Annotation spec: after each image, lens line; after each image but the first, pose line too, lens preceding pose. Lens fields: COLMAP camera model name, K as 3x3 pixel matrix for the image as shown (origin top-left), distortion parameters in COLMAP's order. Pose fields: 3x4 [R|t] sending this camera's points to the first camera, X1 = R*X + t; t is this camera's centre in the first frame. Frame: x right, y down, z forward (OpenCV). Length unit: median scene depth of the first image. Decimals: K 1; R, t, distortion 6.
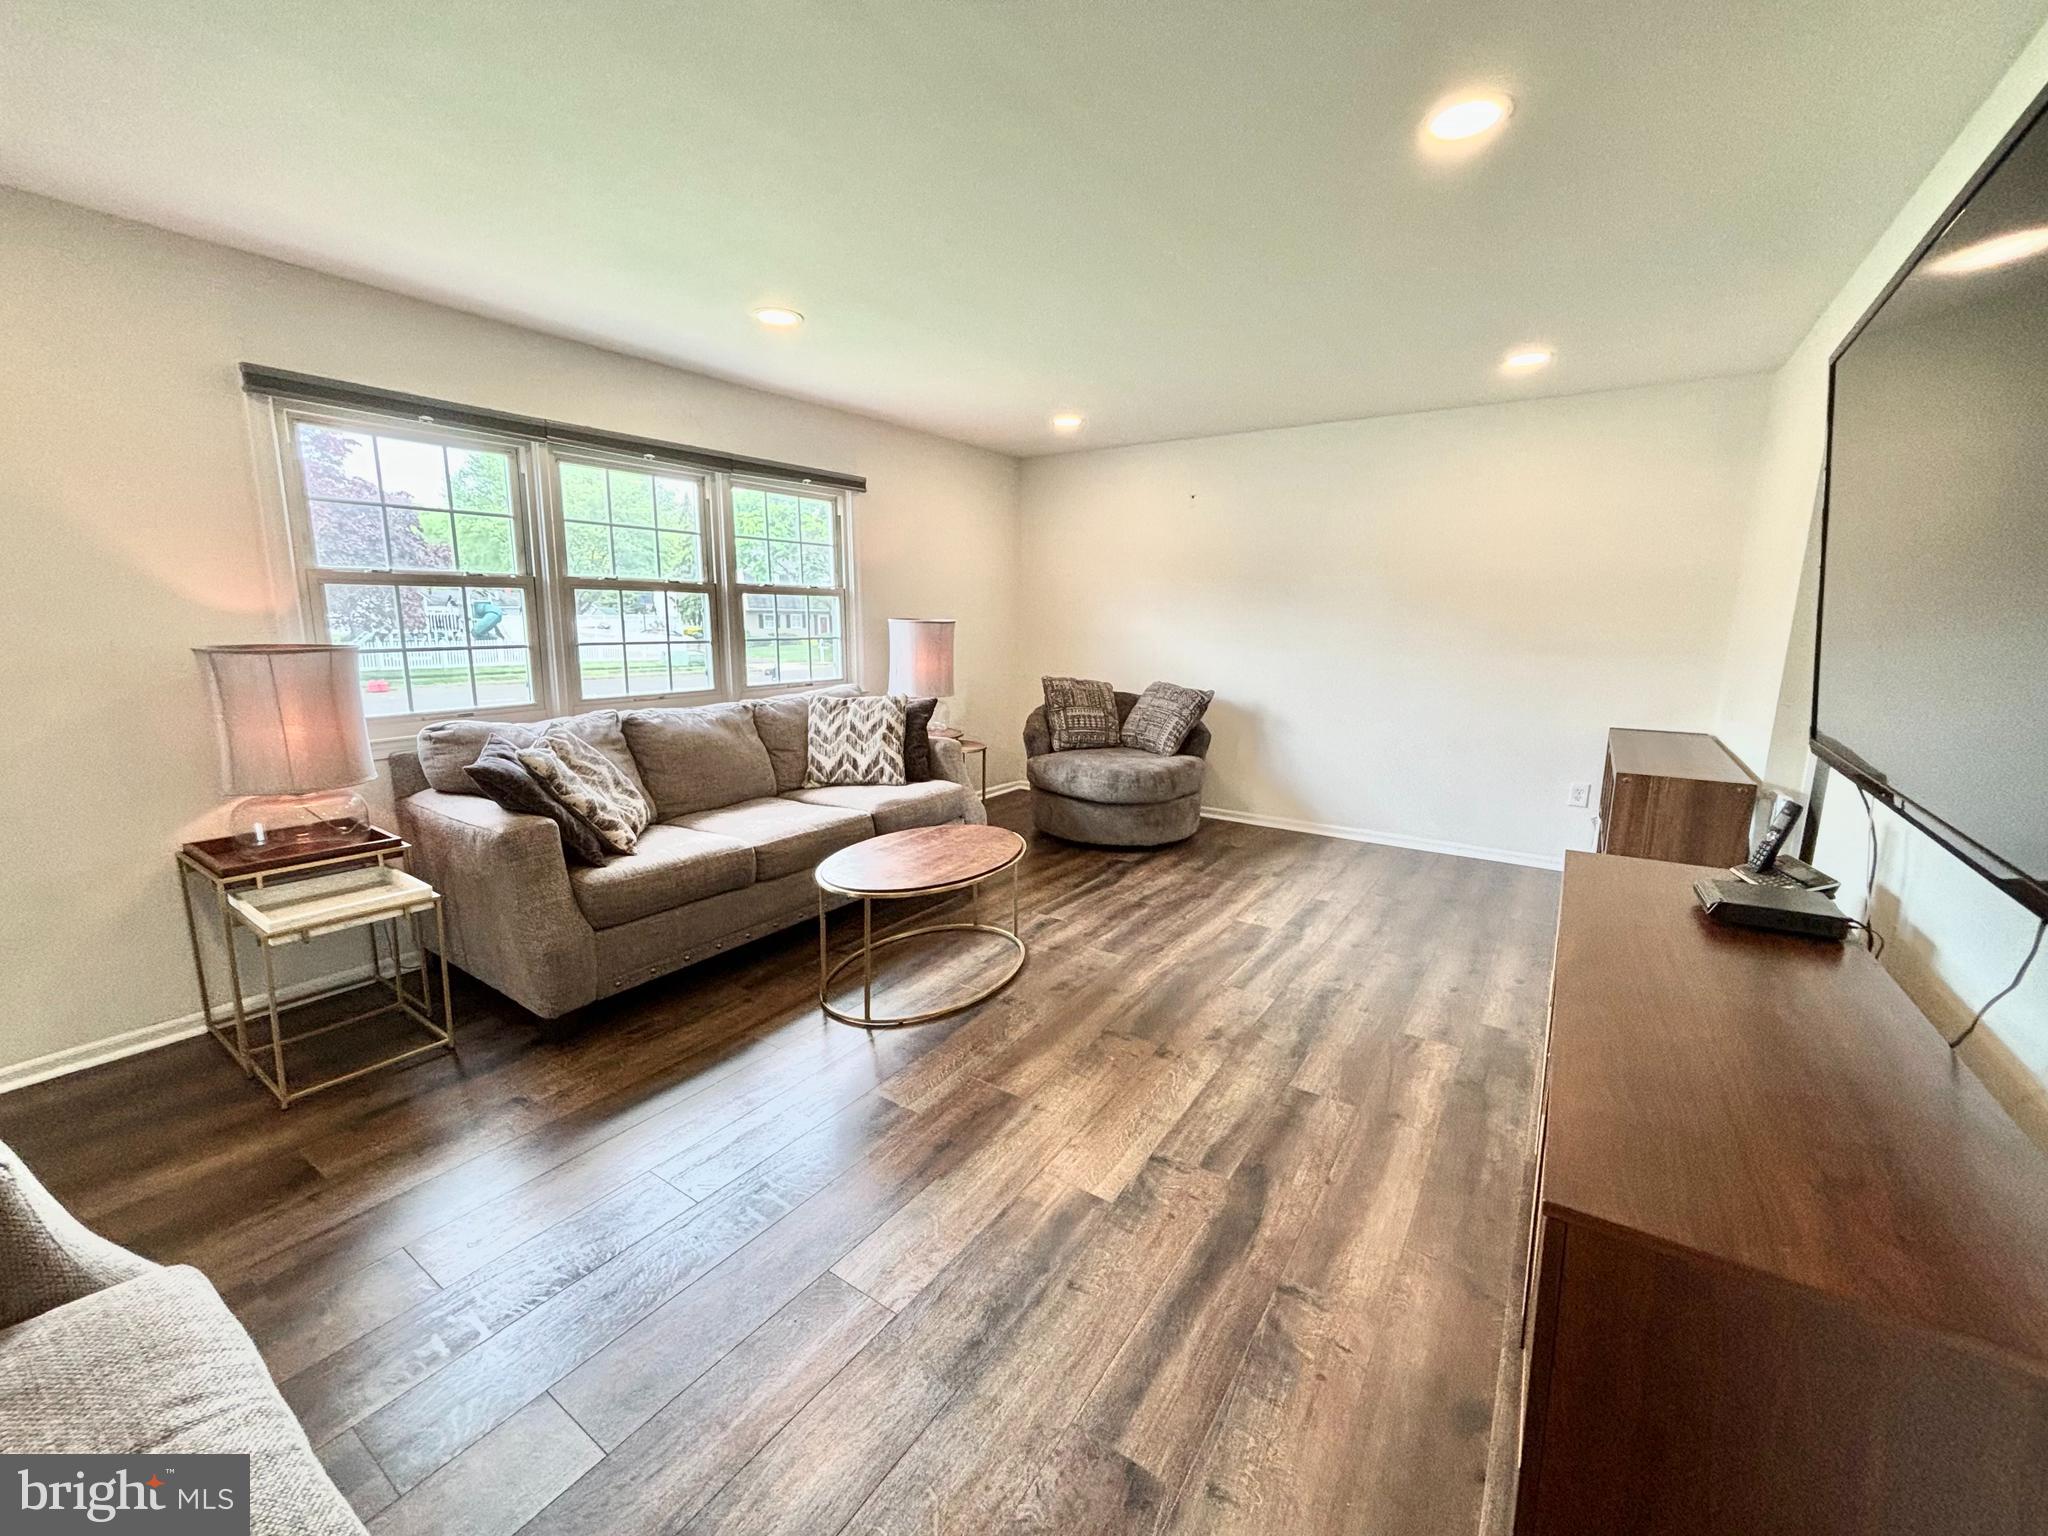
lens RADIAL K [[822.8, 0, 1020.7], [0, 822.8, 767.2], [0, 0, 1]] dist [0.000128, -0.001883]
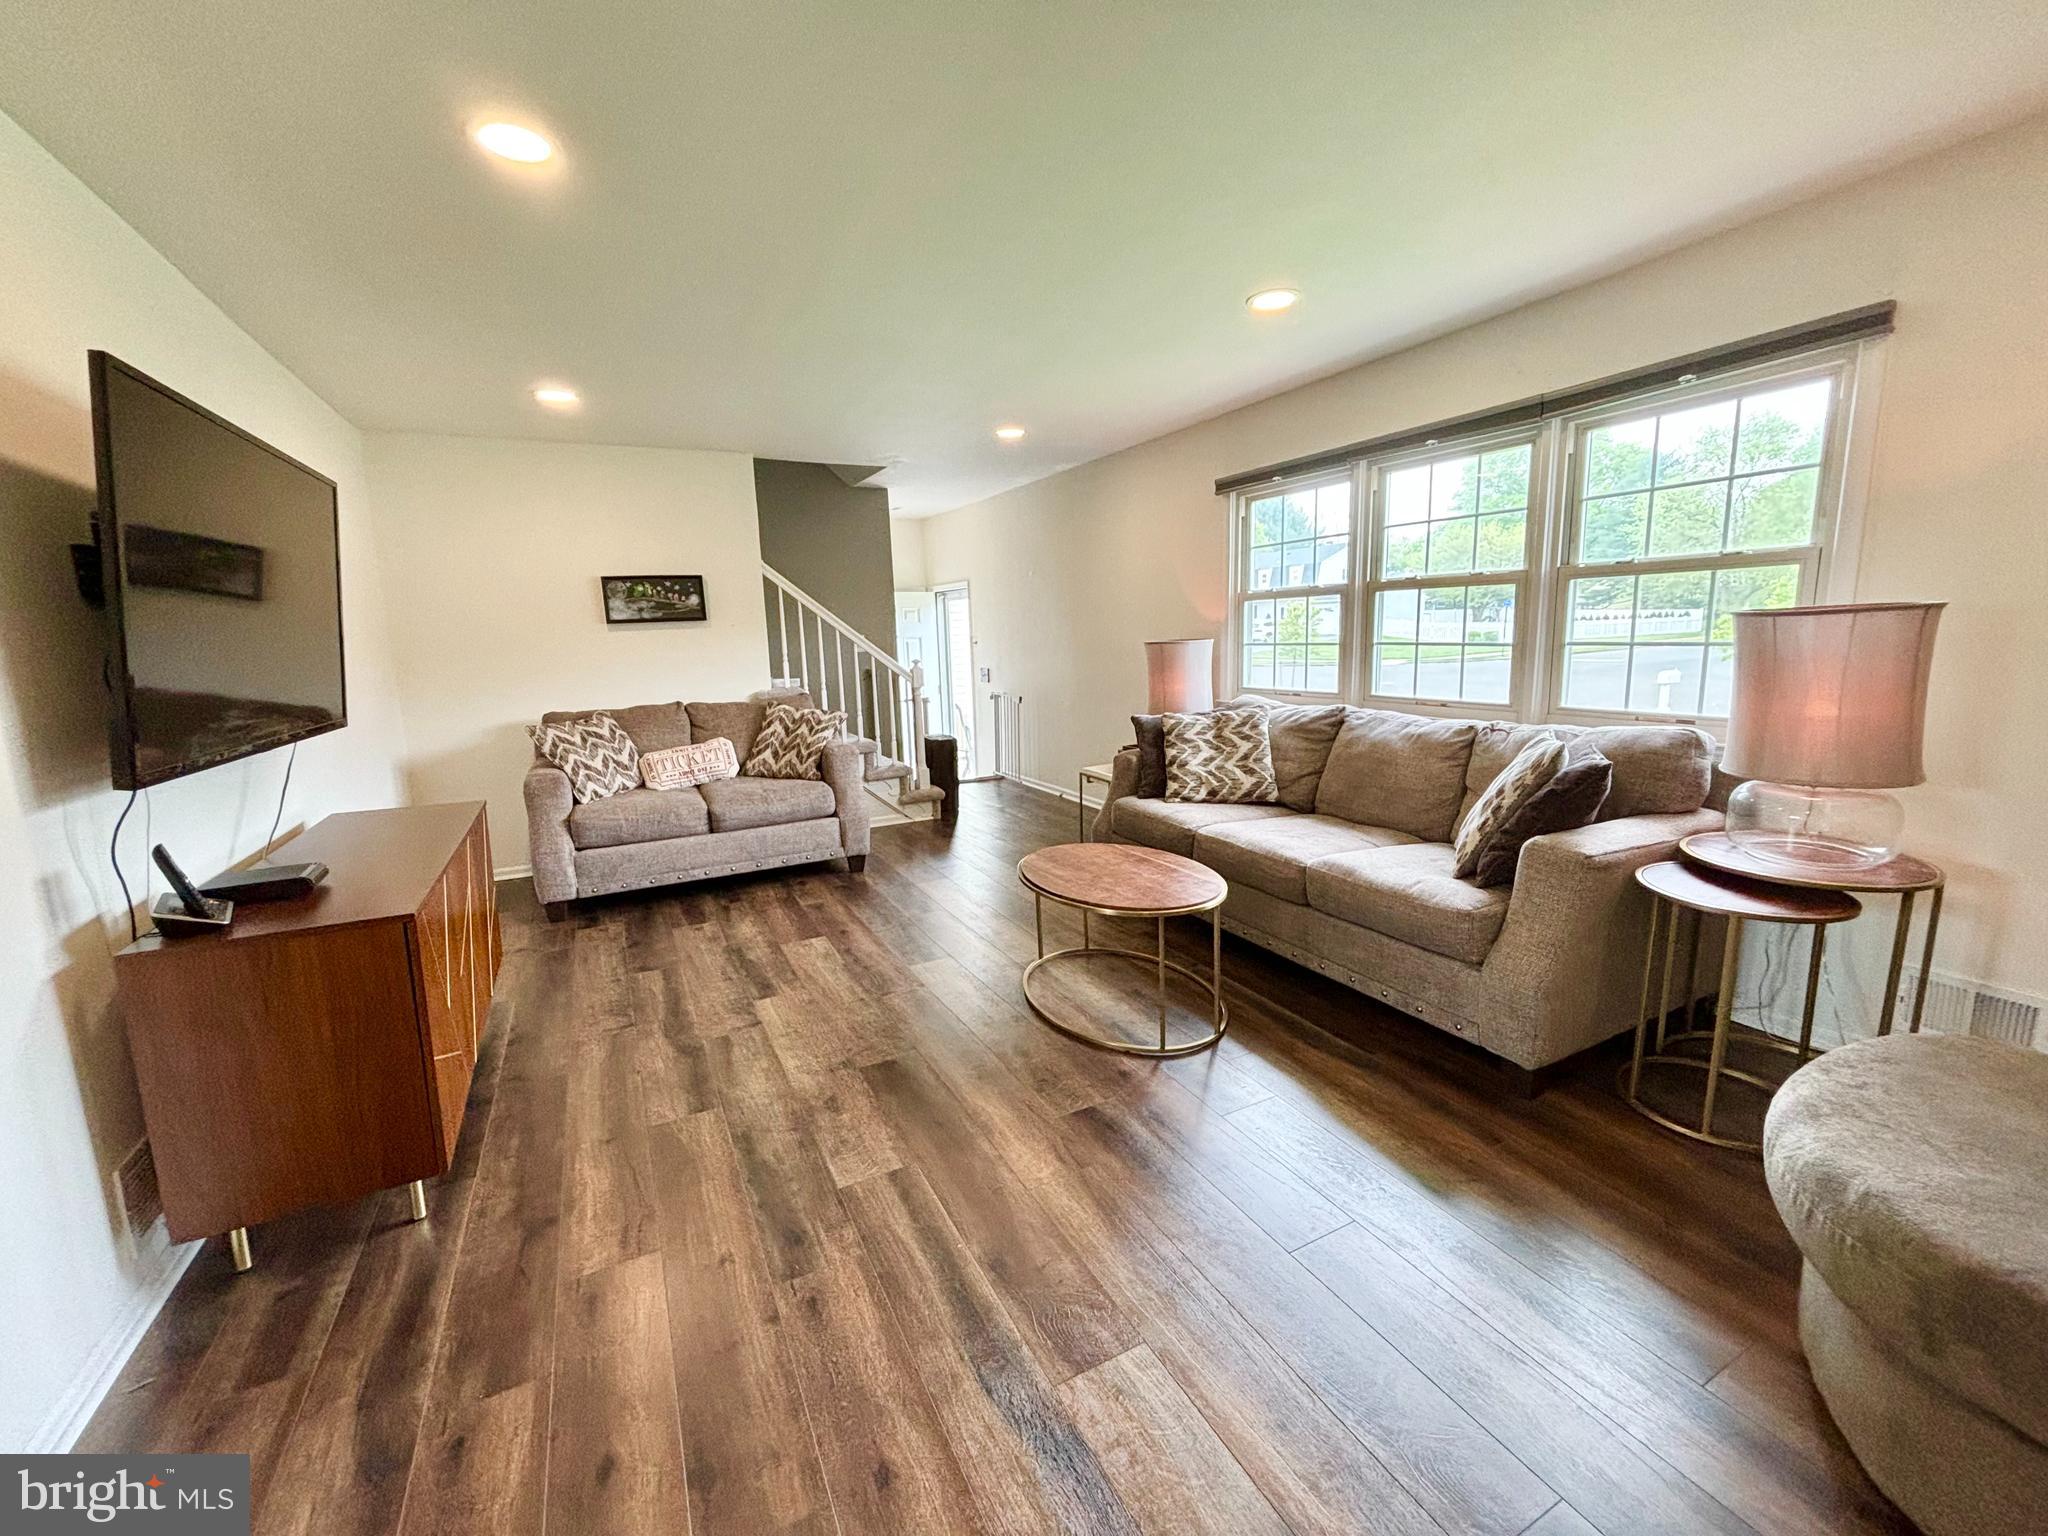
lens RADIAL K [[822.8, 0, 1016.1], [0, 822.8, 762.7], [0, 0, 1]] dist [0.000128, -0.001883]
pose [[-0.477043, 0.148846, -0.866184, 0.622576], [-0.135317, 0.961364, 0.239726, -0.189657], [0.868400, 0.231569, -0.438471, 1.079953]]
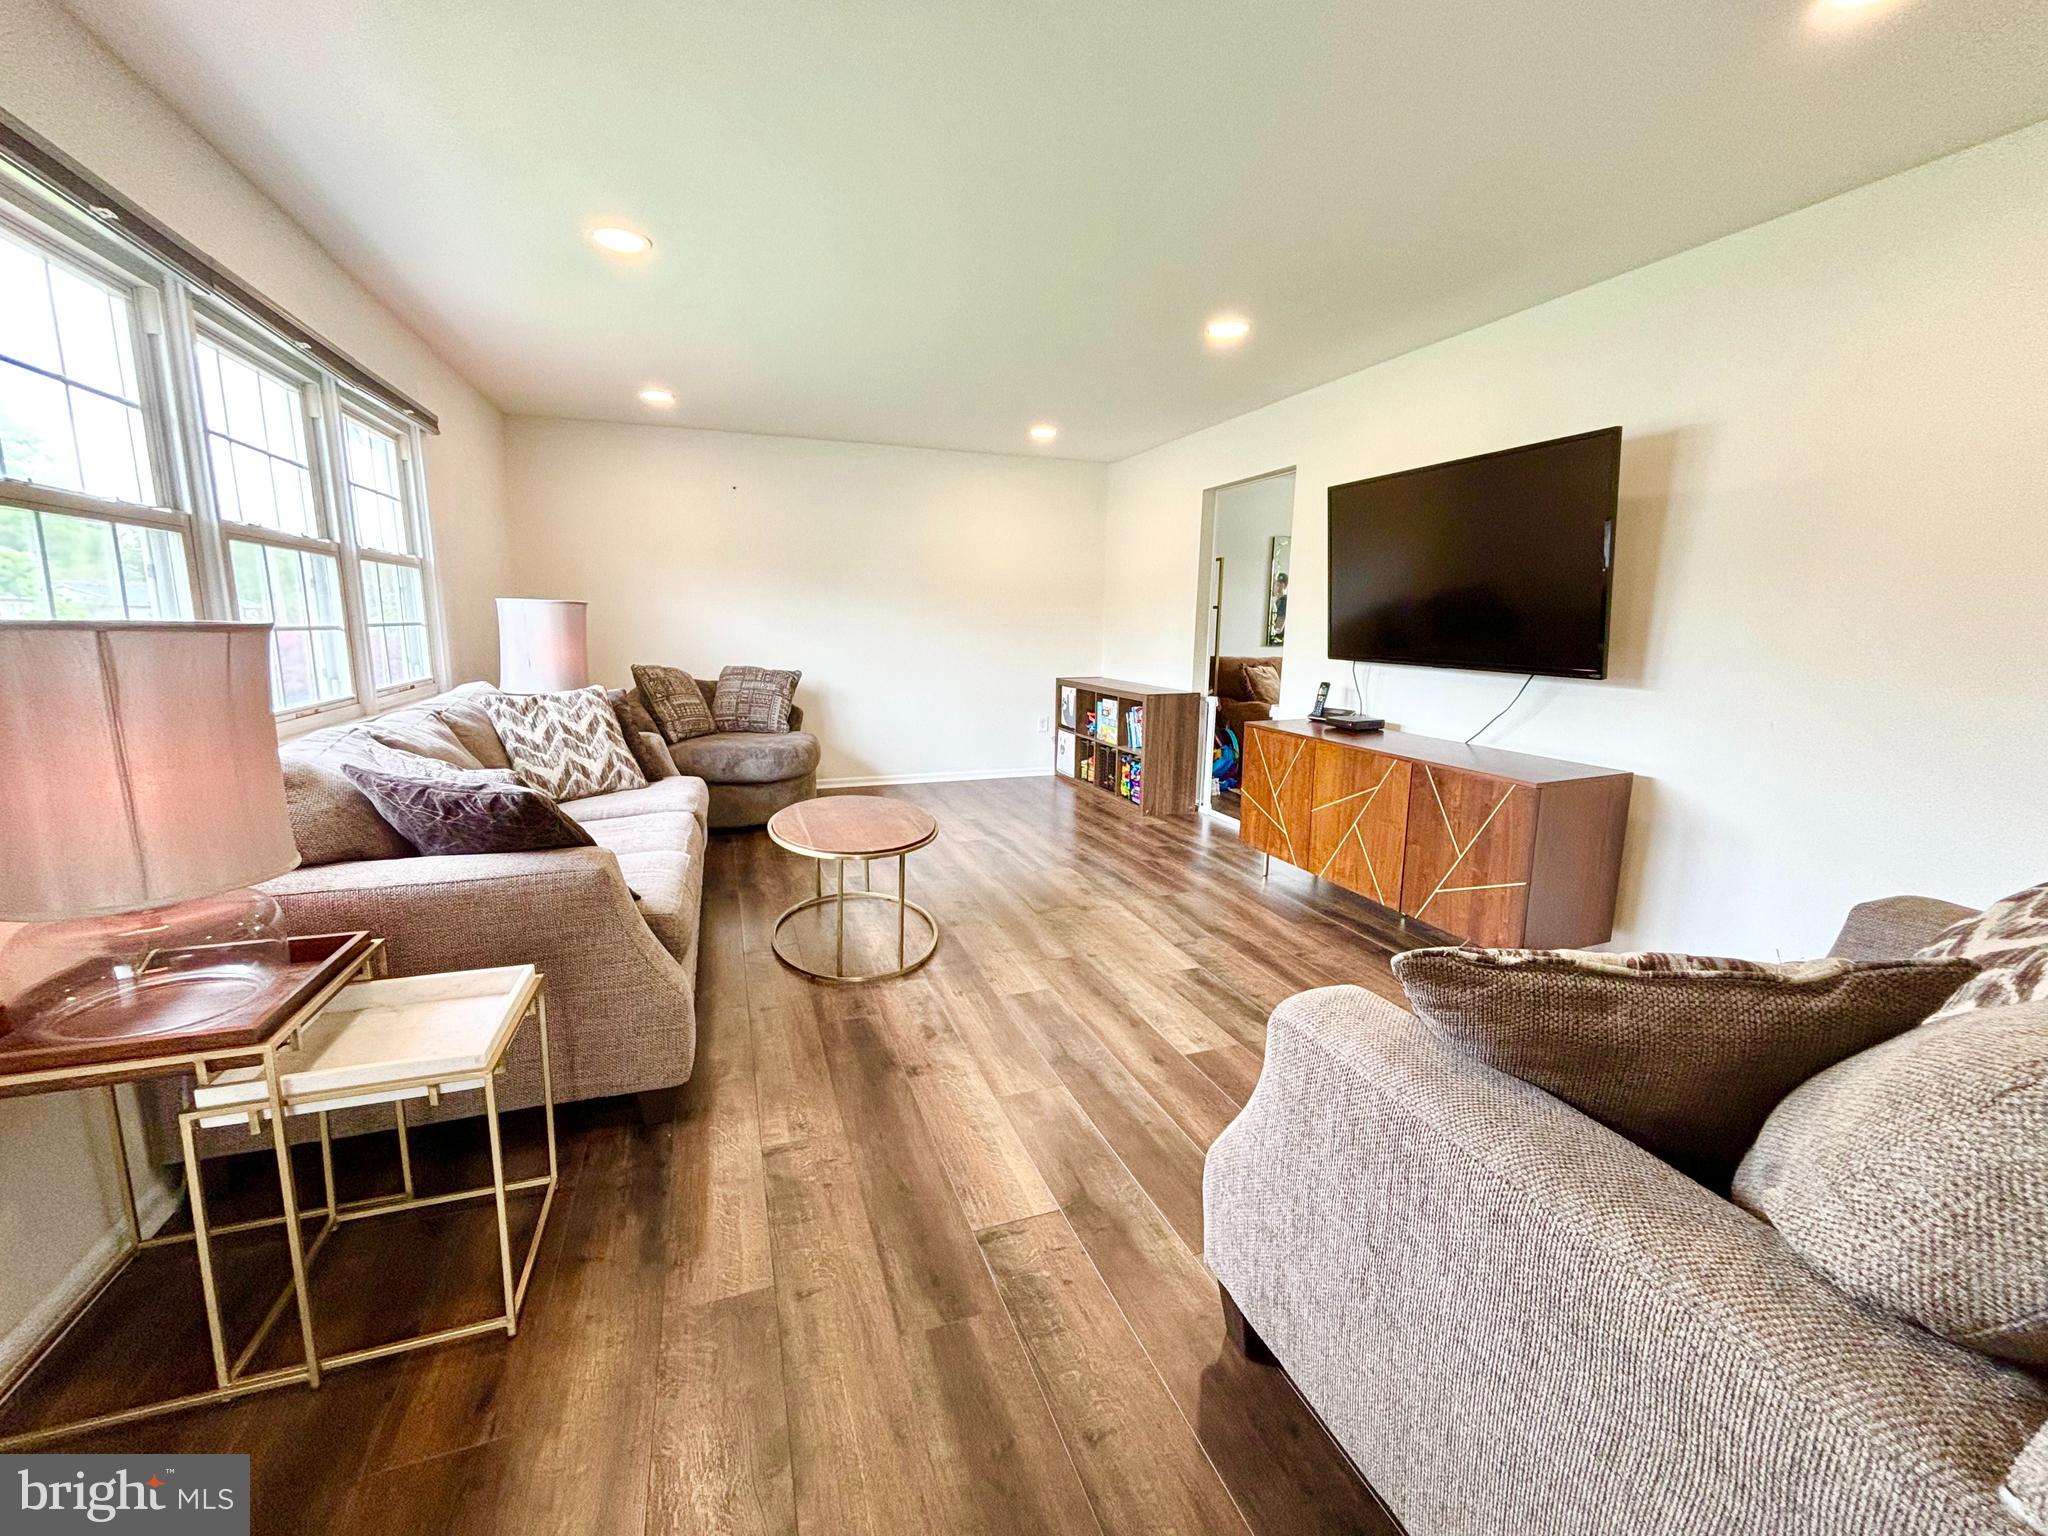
lens RADIAL K [[822.8, 0, 1013.2], [0, 822.8, 770.3], [0, 0, 1]] dist [0.000128, -0.001883]
pose [[0.581329, -0.148679, 0.799969, -0.697333], [0.143235, 0.986510, 0.079261, -0.010265], [-0.800962, 0.068506, 0.594783, 0.173691]]
